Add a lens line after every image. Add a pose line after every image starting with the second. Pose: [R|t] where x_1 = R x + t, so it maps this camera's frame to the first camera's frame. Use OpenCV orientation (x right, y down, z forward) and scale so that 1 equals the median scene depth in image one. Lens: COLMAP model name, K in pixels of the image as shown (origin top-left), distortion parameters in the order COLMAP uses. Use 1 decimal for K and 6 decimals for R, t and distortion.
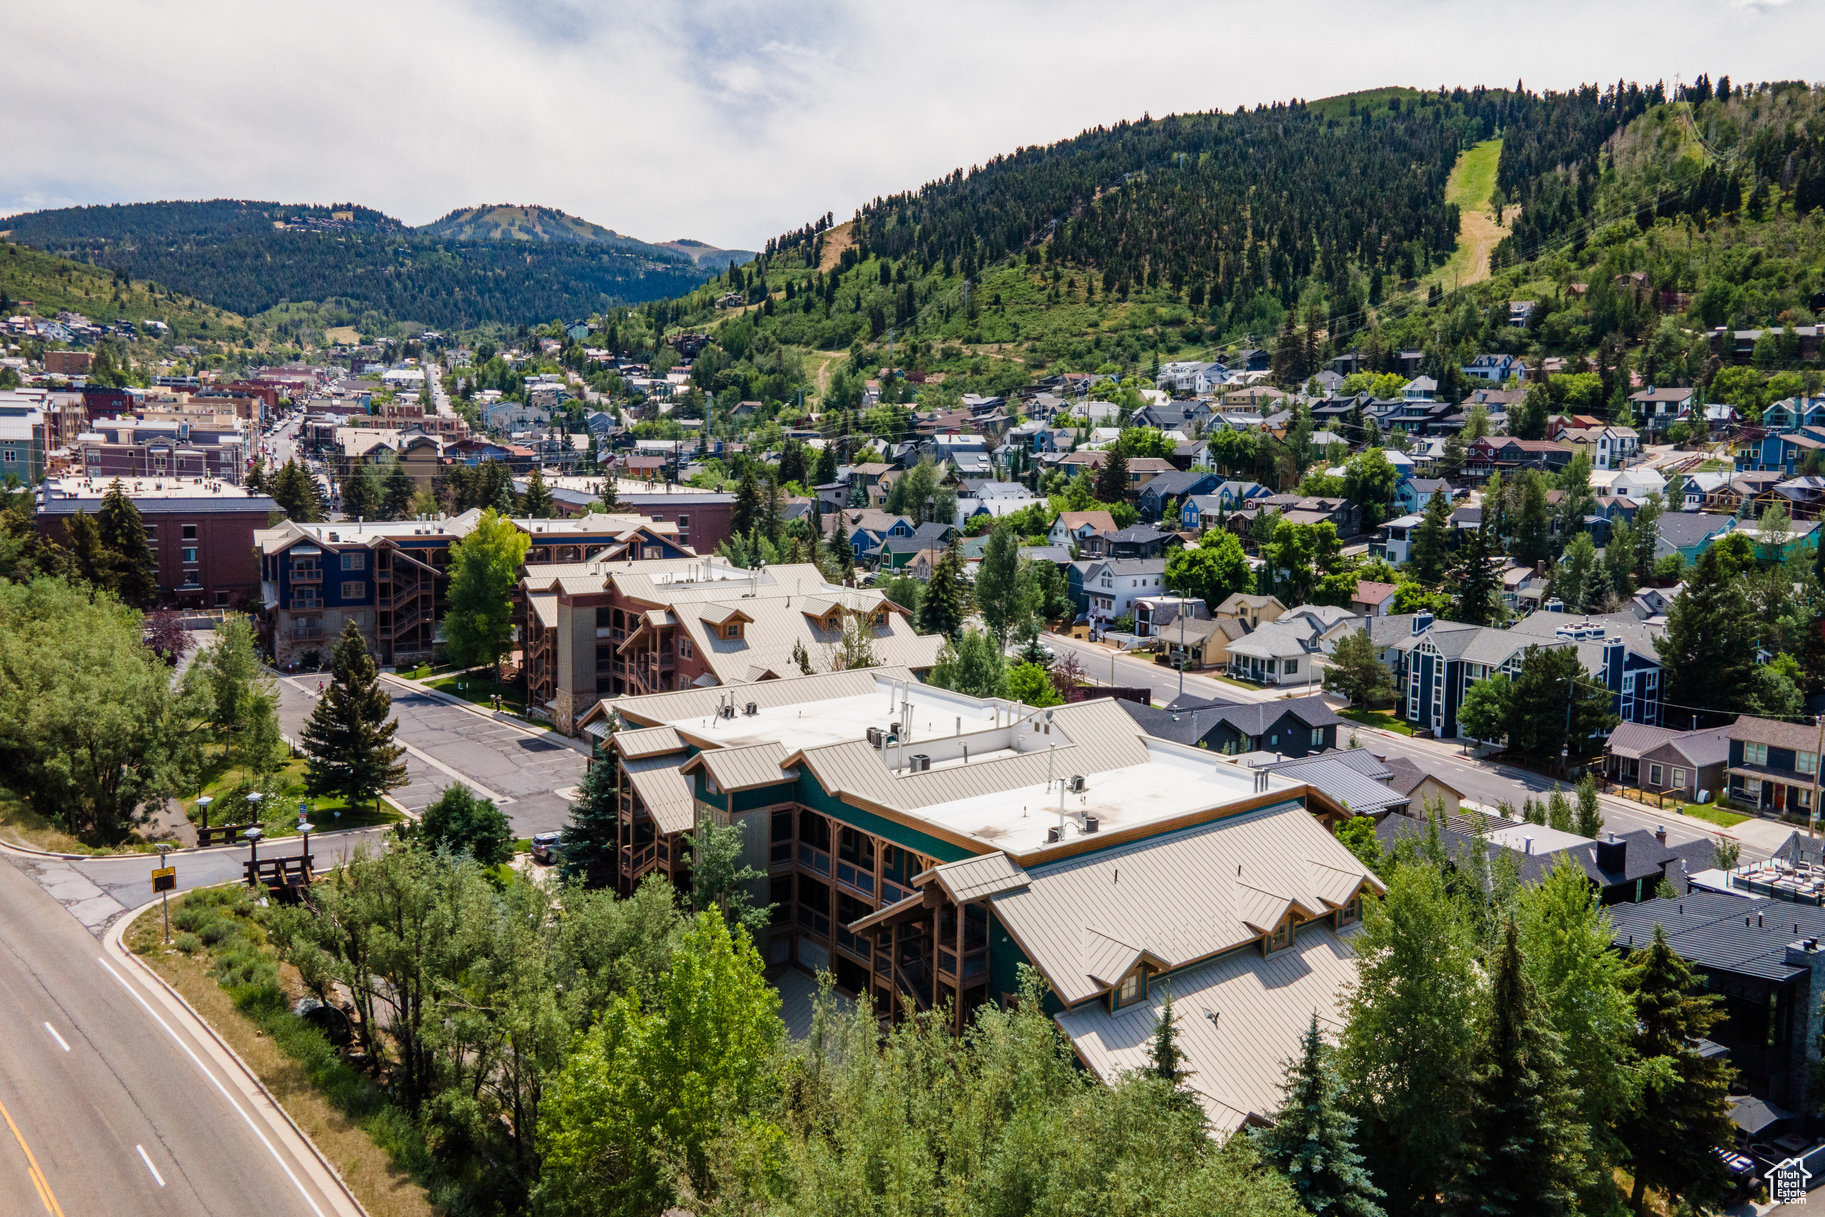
lens RADIAL K [[1355.1, 0, 914.8], [0, 1355.1, 553.6], [0, 0, 1]] dist [0.036893, 0.004213]
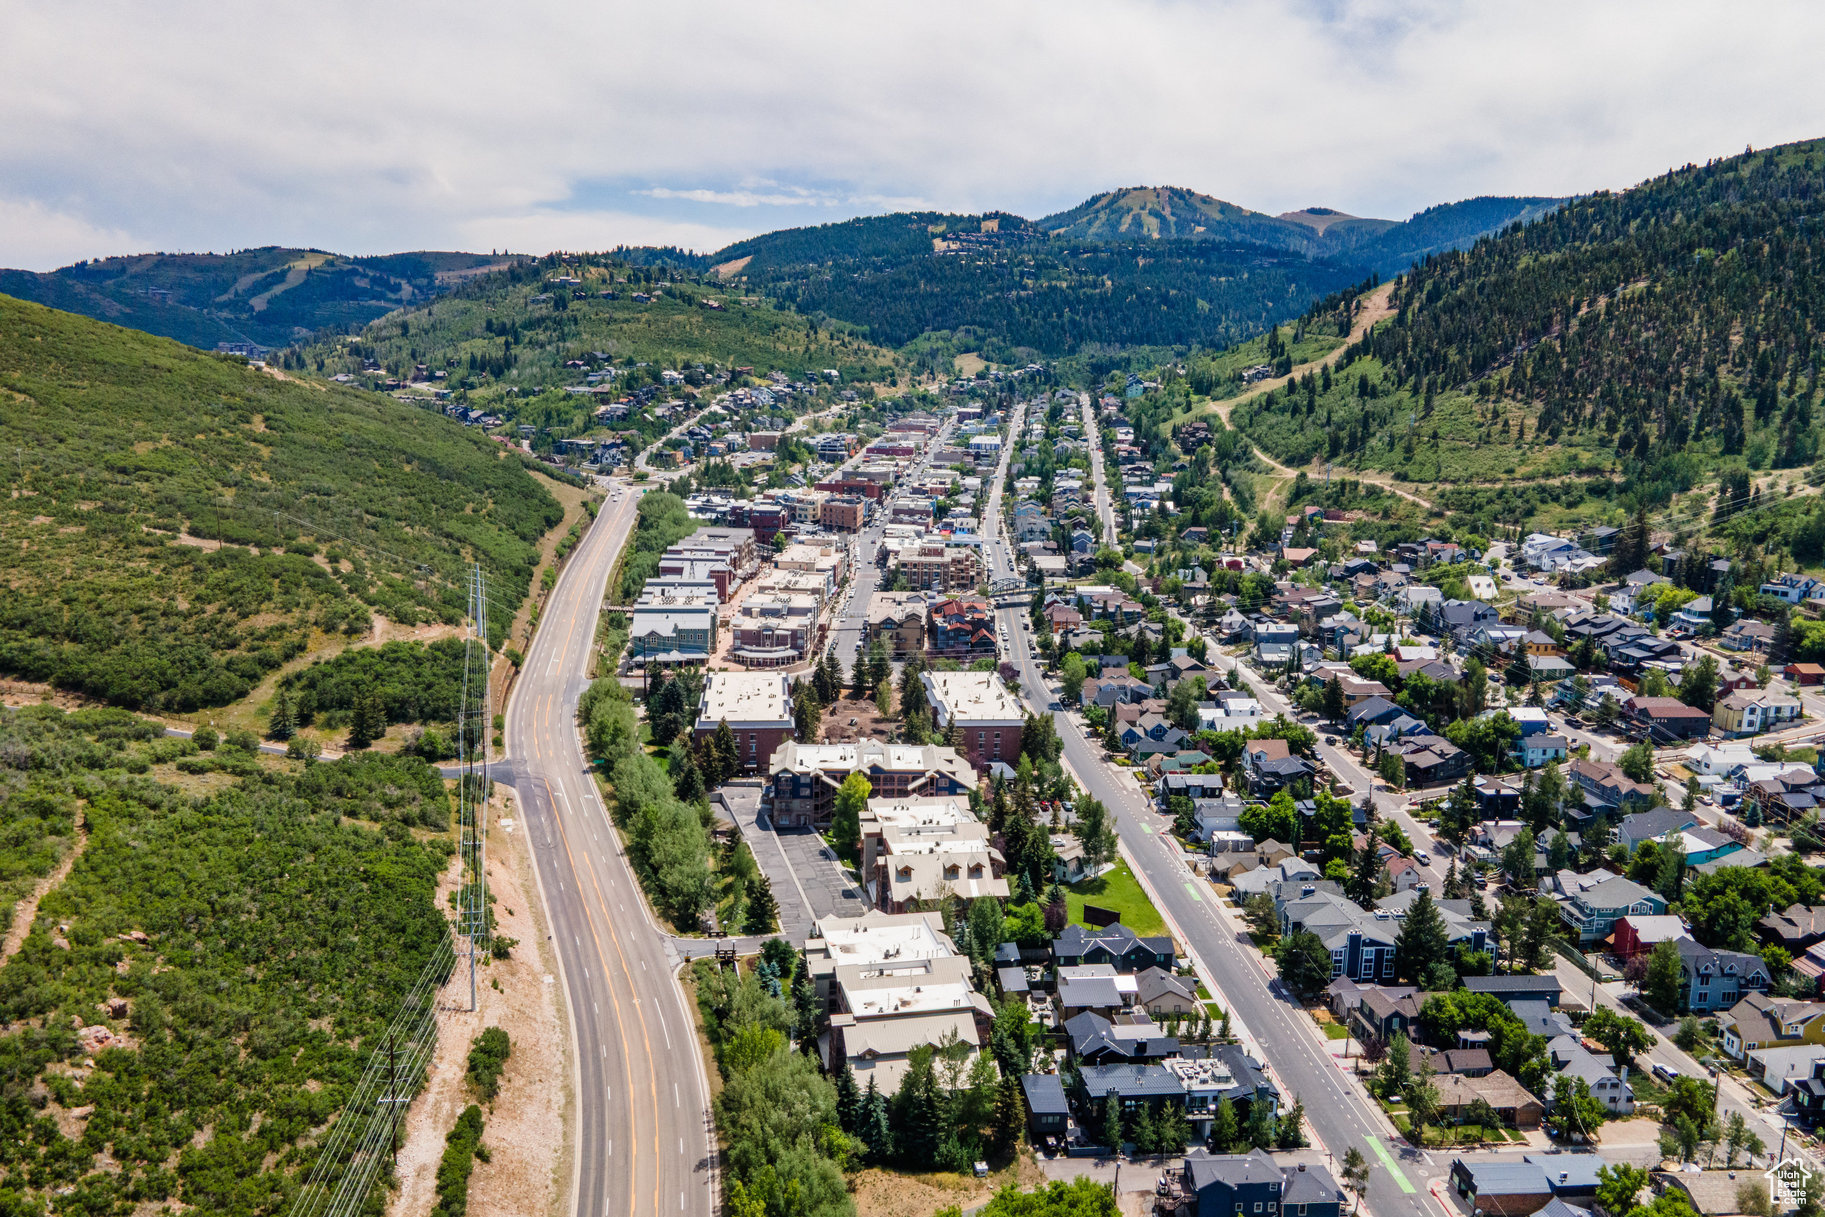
lens RADIAL K [[1348.3, 0, 920.0], [0, 1348.3, 607.4], [0, 0, 1]] dist [0.031813, 0.014117]
pose [[0.897348, 0.083448, -0.433362, 0.269848], [-0.047740, 0.994553, 0.092657, -0.193176], [0.438733, -0.062457, 0.896444, -0.340646]]
